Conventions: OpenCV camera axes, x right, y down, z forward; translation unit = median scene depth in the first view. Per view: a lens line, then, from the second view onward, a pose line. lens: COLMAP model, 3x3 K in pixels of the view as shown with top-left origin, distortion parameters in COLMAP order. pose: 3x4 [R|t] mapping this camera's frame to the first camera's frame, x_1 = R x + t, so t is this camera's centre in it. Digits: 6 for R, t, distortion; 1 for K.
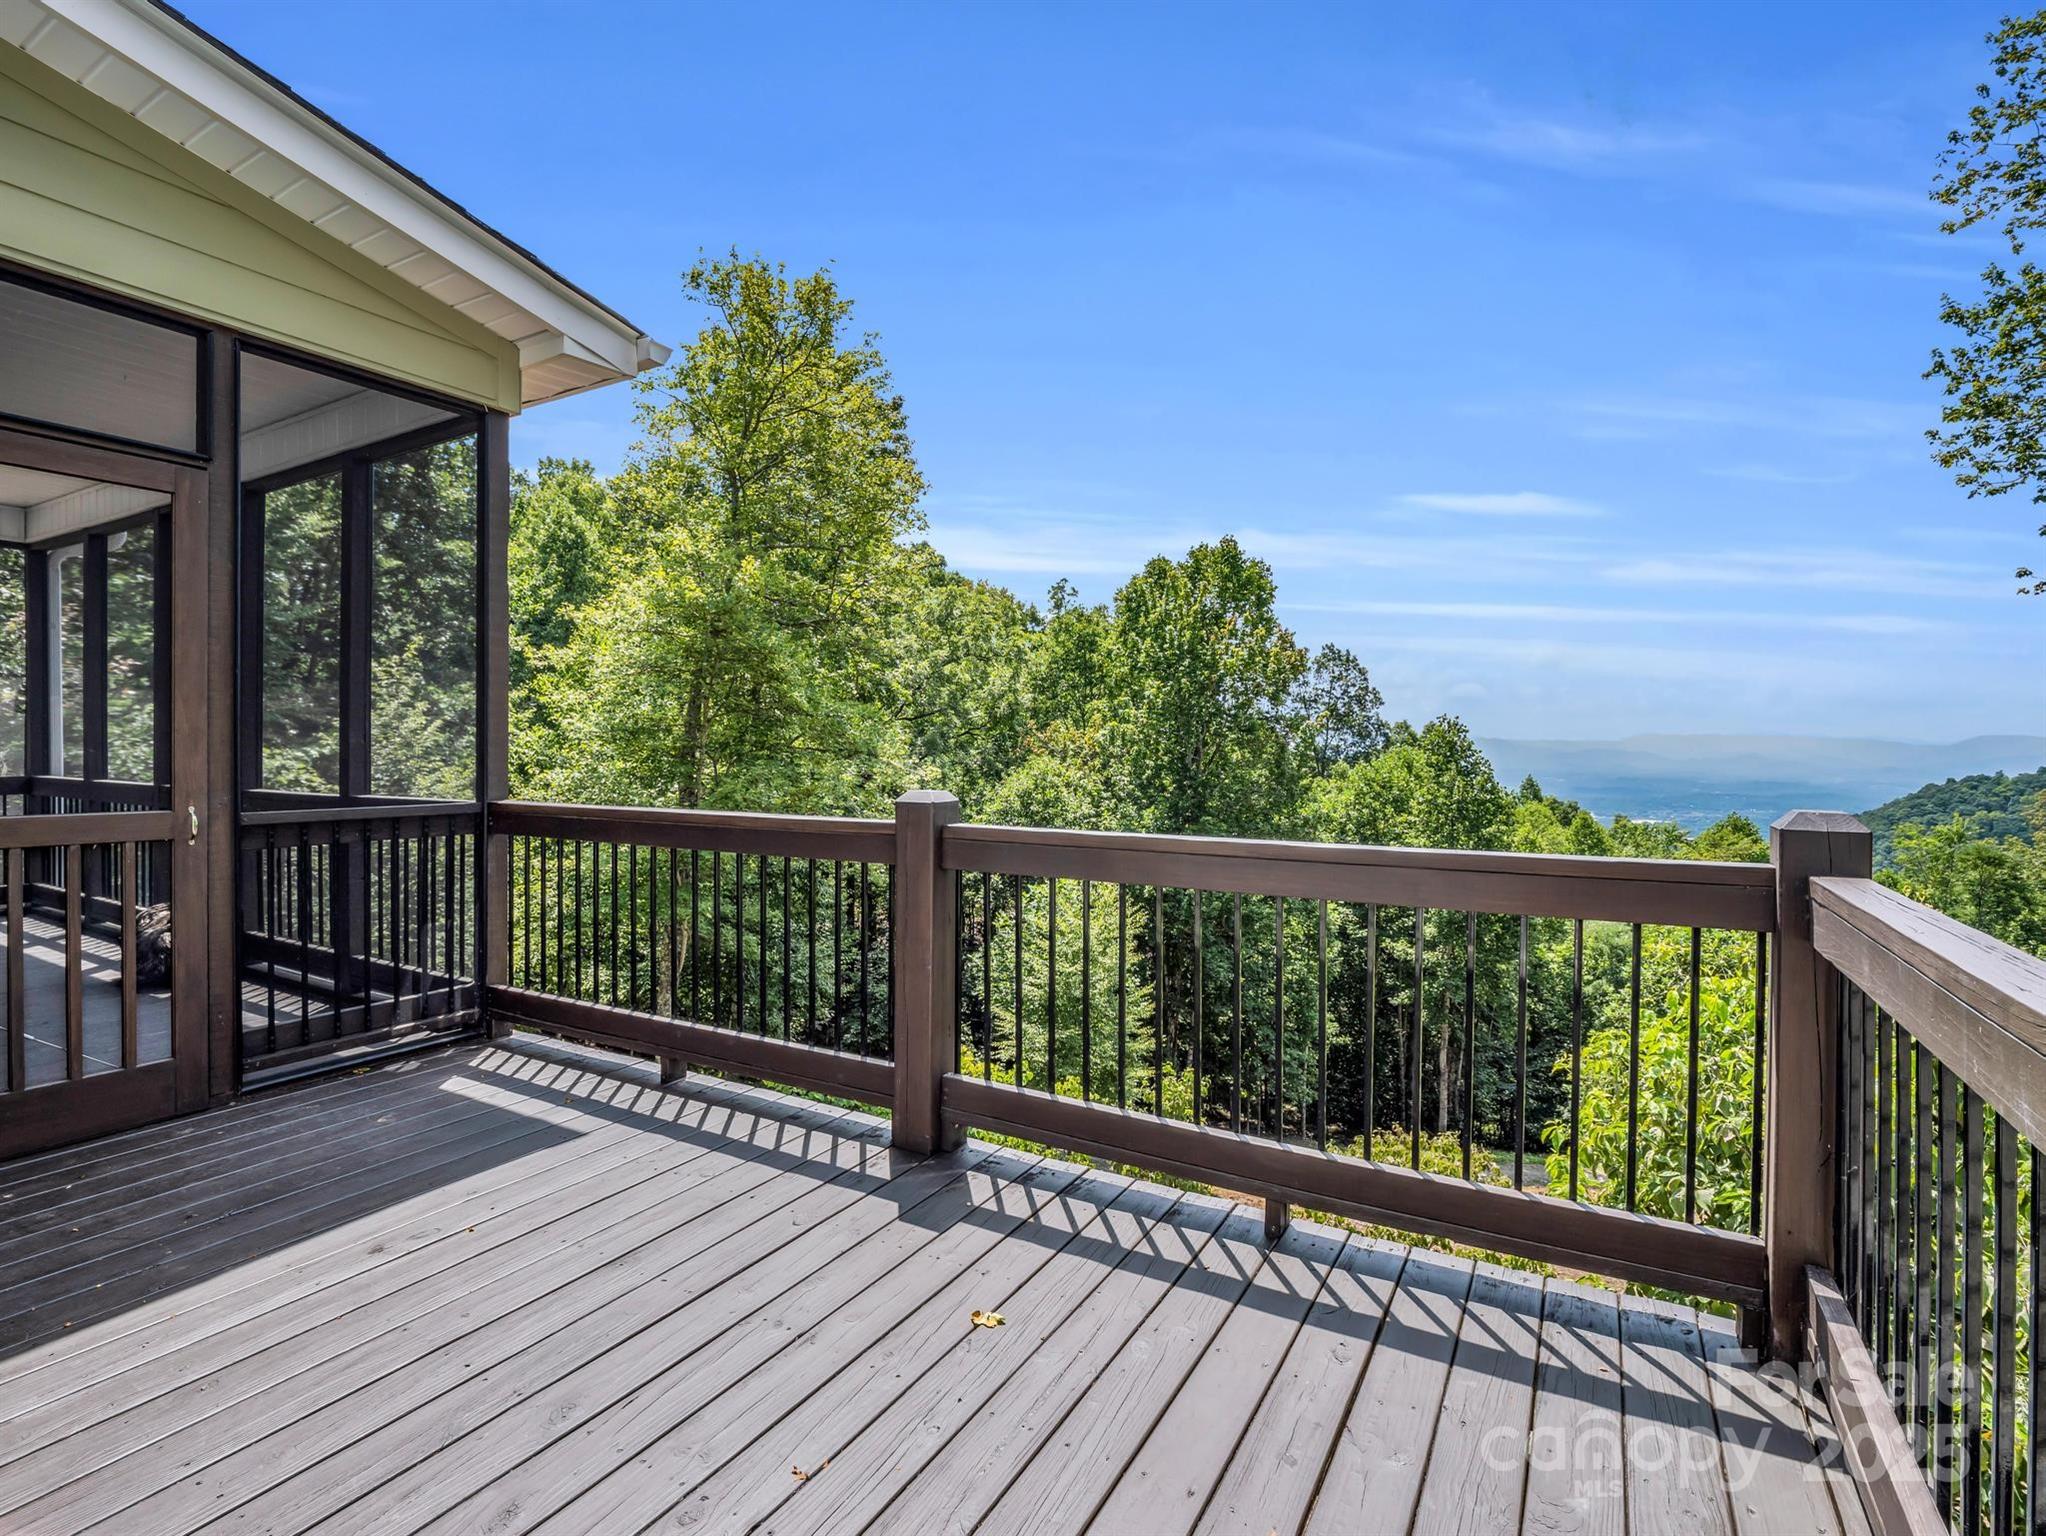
lens RADIAL K [[1001.5, 0, 1004.7], [0, 1001.5, 731.8], [0, 0, 1]] dist [-0.003981, -0.000341]
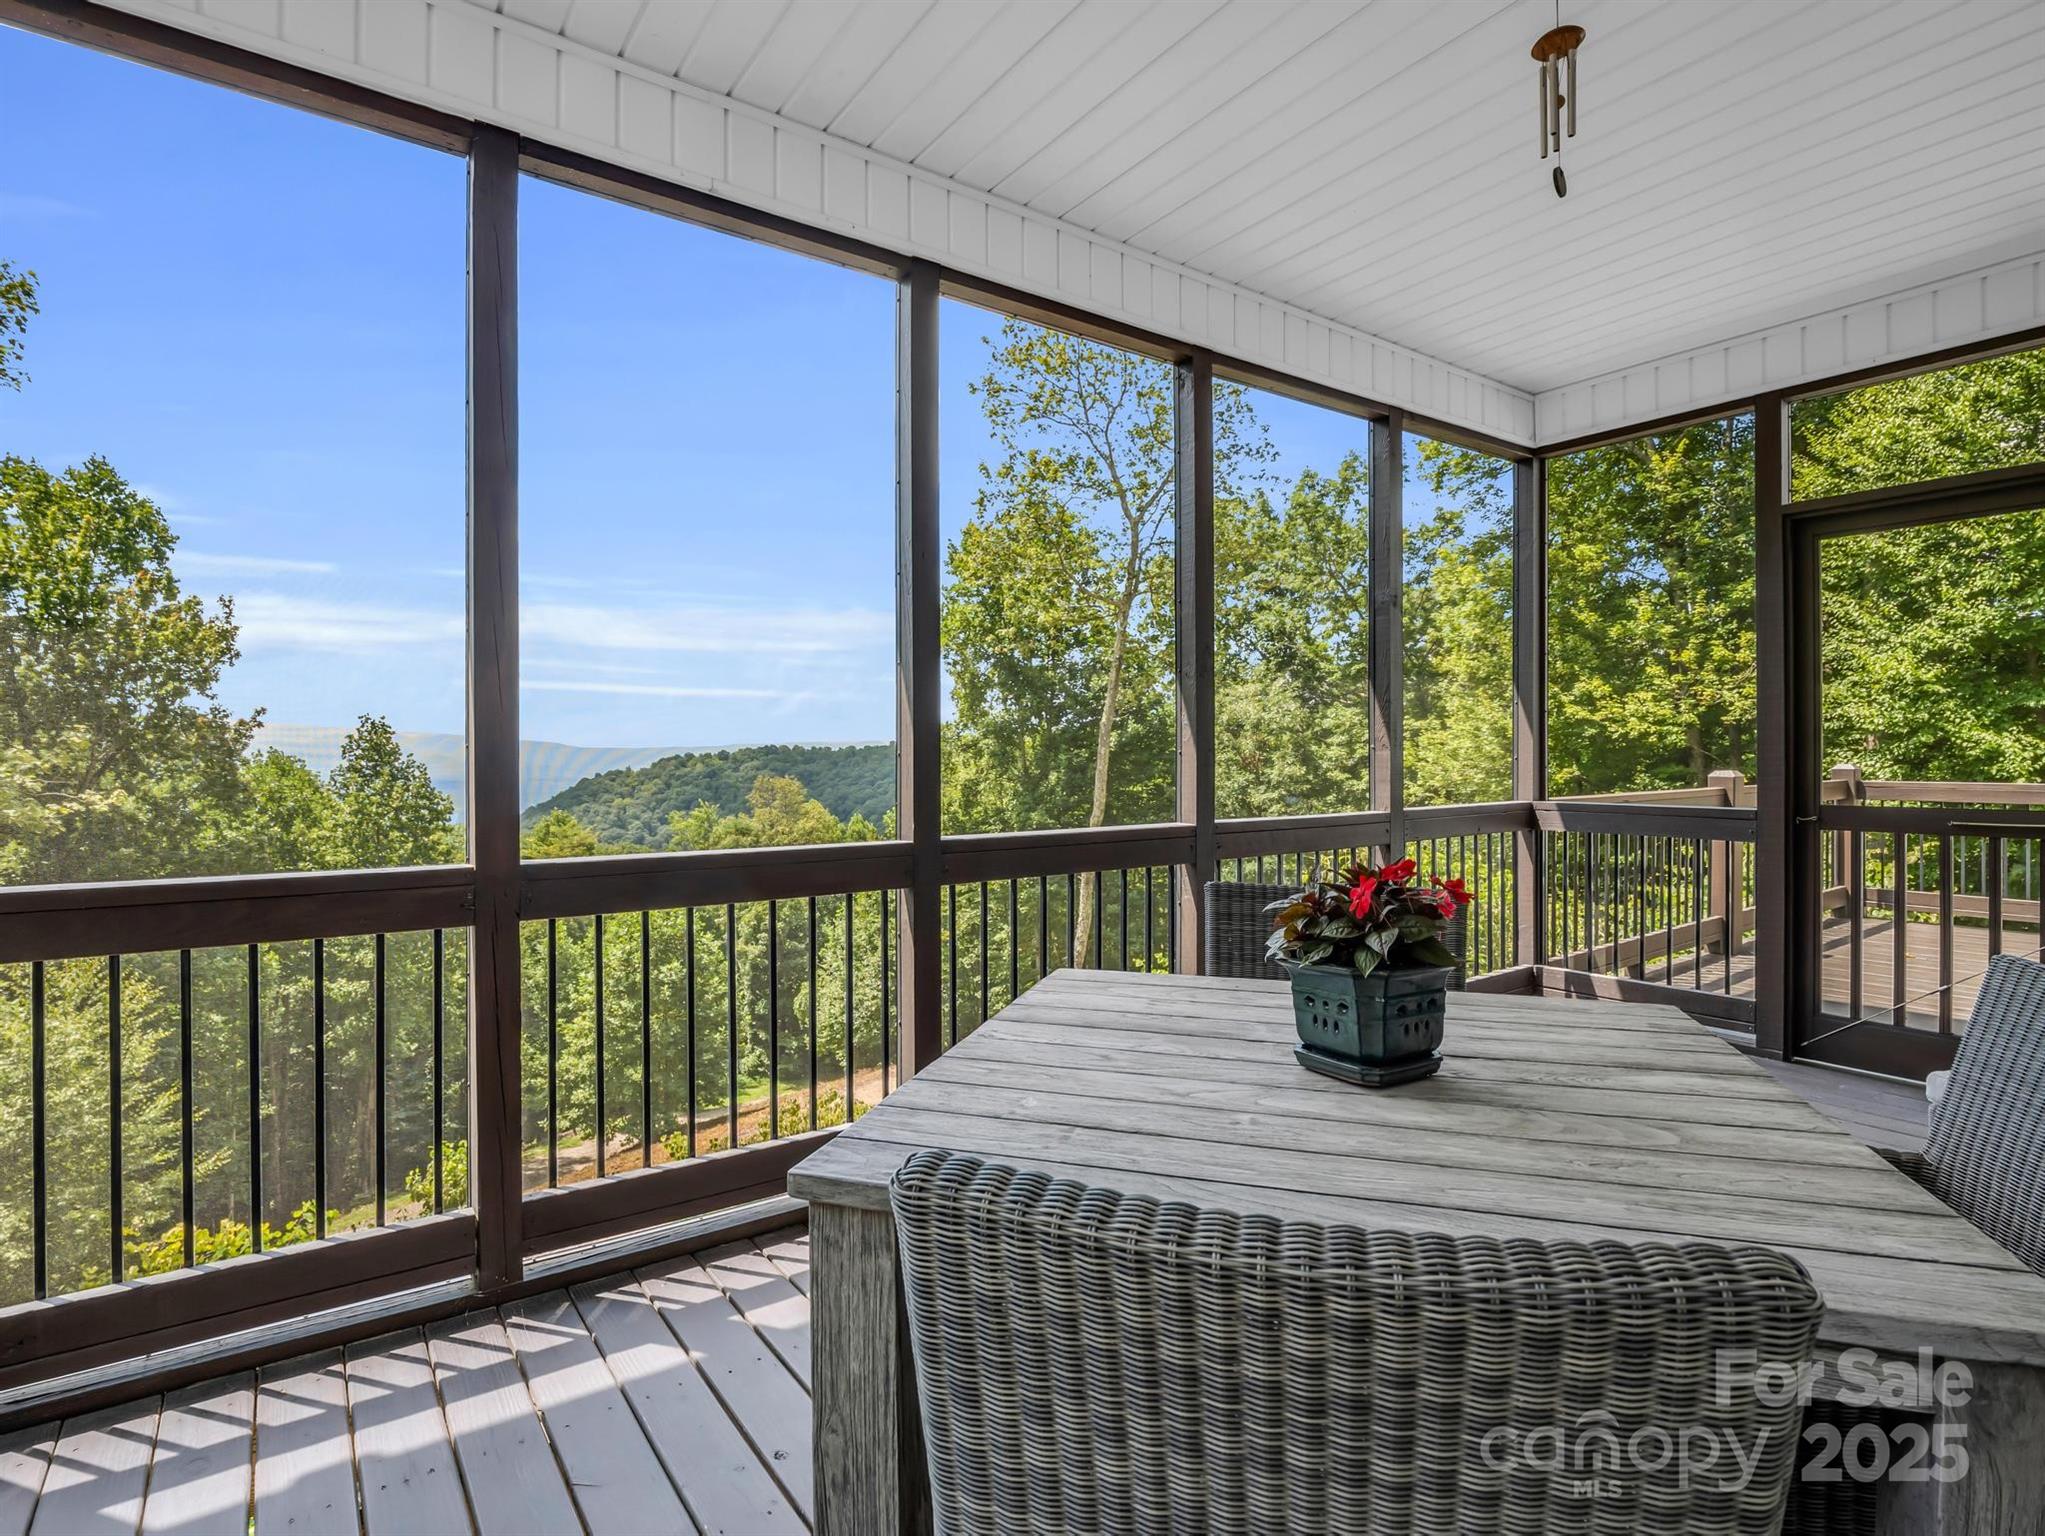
lens RADIAL K [[1016.3, 0, 1043.2], [0, 1016.3, 761.1], [0, 0, 1]] dist [0.021473, -0.026848]
pose [[0.402767, -0.015870, 0.915165, -0.180728], [-0.009067, 0.999731, 0.021326, 0.000659], [-0.915258, -0.016887, 0.402515, 0.104574]]
